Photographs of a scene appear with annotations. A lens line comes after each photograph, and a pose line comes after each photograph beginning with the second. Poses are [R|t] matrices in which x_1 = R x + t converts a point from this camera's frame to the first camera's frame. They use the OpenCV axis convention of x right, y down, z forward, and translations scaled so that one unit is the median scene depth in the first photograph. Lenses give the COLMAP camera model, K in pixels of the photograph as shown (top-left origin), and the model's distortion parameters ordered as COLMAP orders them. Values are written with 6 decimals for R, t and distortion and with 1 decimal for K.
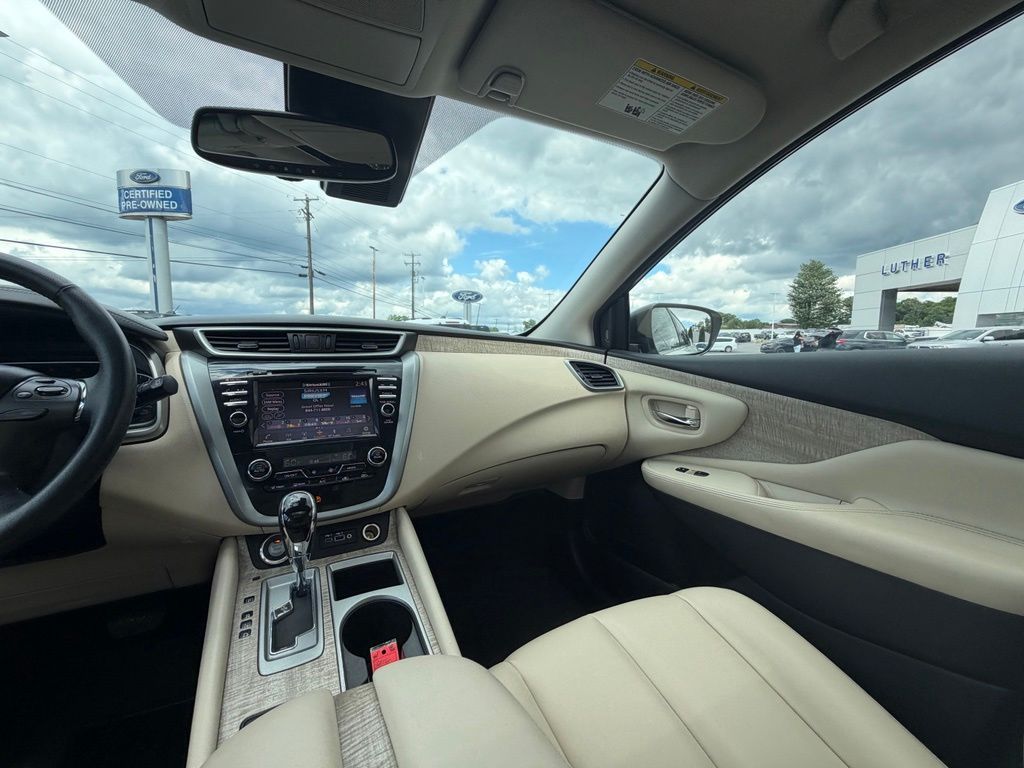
lens RADIAL K [[408.2, 0, 509.2], [0, 408.2, 382.1], [0, 0, 1]] dist [0.000151, -0.000092]
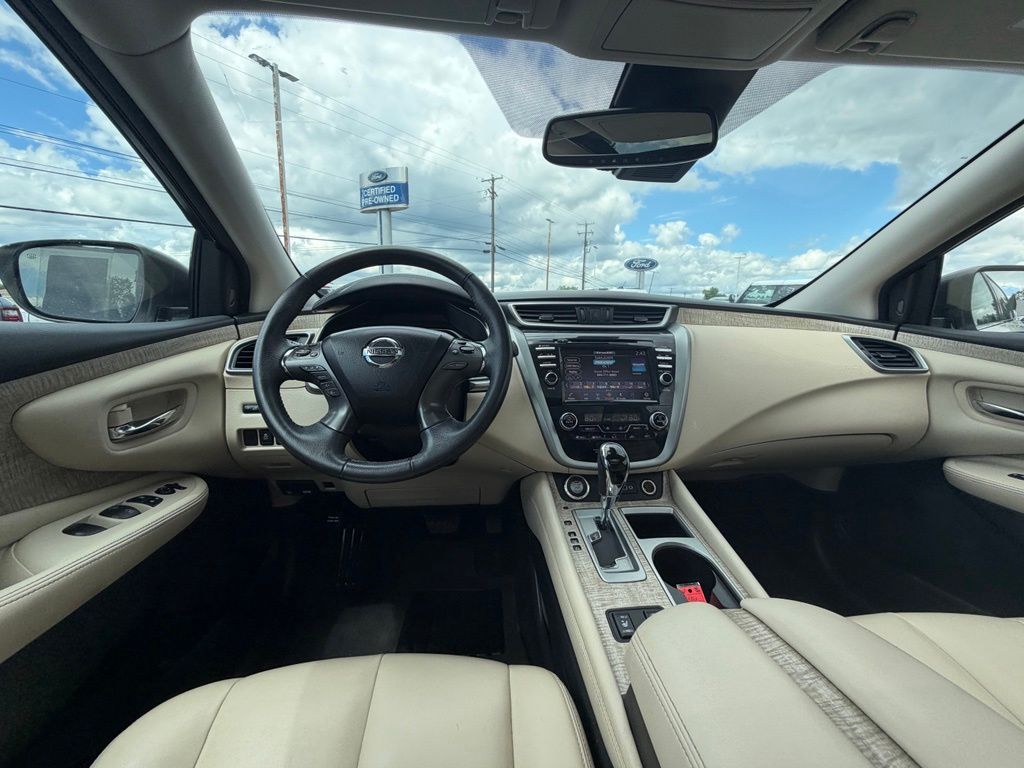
lens RADIAL K [[408.2, 0, 509.2], [0, 408.2, 382.1], [0, 0, 1]] dist [0.000151, -0.000092]
pose [[0.921701, 0.066883, -0.382091, -0.192410], [-0.040035, 0.996165, 0.077799, 0.007123], [0.385829, -0.056410, 0.920844, -0.106692]]
